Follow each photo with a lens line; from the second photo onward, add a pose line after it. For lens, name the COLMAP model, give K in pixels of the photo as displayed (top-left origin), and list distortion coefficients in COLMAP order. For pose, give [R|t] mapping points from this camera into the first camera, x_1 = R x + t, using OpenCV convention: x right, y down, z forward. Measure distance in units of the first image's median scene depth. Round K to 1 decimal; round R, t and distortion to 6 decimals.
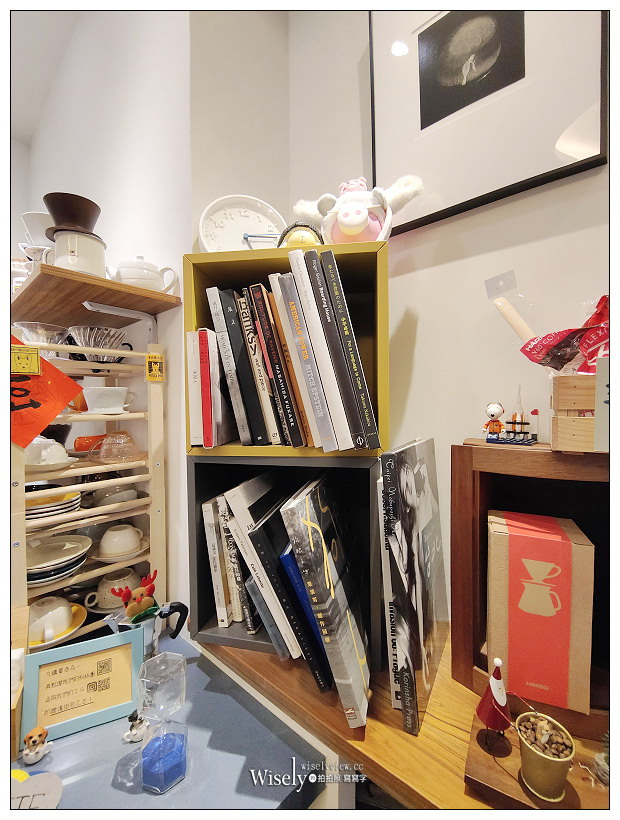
lens RADIAL K [[374.1, 0, 307.3], [0, 374.1, 411.4], [0, 0, 1]] dist [0.001766, -0.000472]
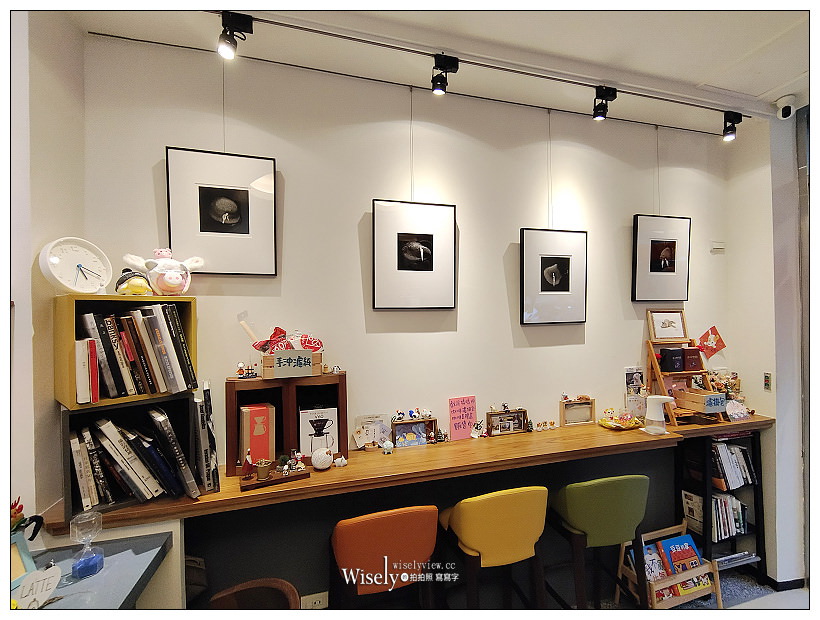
lens RADIAL K [[374.1, 0, 427.4], [0, 374.1, 316.0], [0, 0, 1]] dist [0.001766, -0.000472]
pose [[0.513901, -0.004097, 0.857840, -0.972029], [0.025012, 0.999635, -0.010210, -0.264939], [-0.857485, 0.026703, 0.513816, -1.325662]]
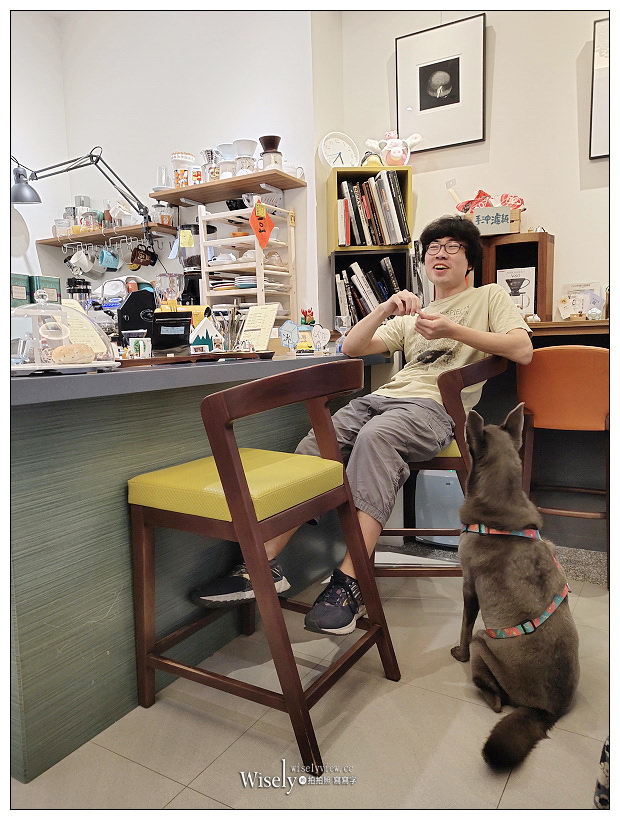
lens RADIAL K [[612.2, 0, 310.0], [0, 612.2, 410.0], [0, 0, 1]] dist [0.063080, -0.063079]
pose [[0.977628, -0.047787, 0.204839, -1.426066], [0.027353, 0.994464, 0.101455, 0.783037], [-0.208553, -0.093583, 0.973523, -3.186252]]
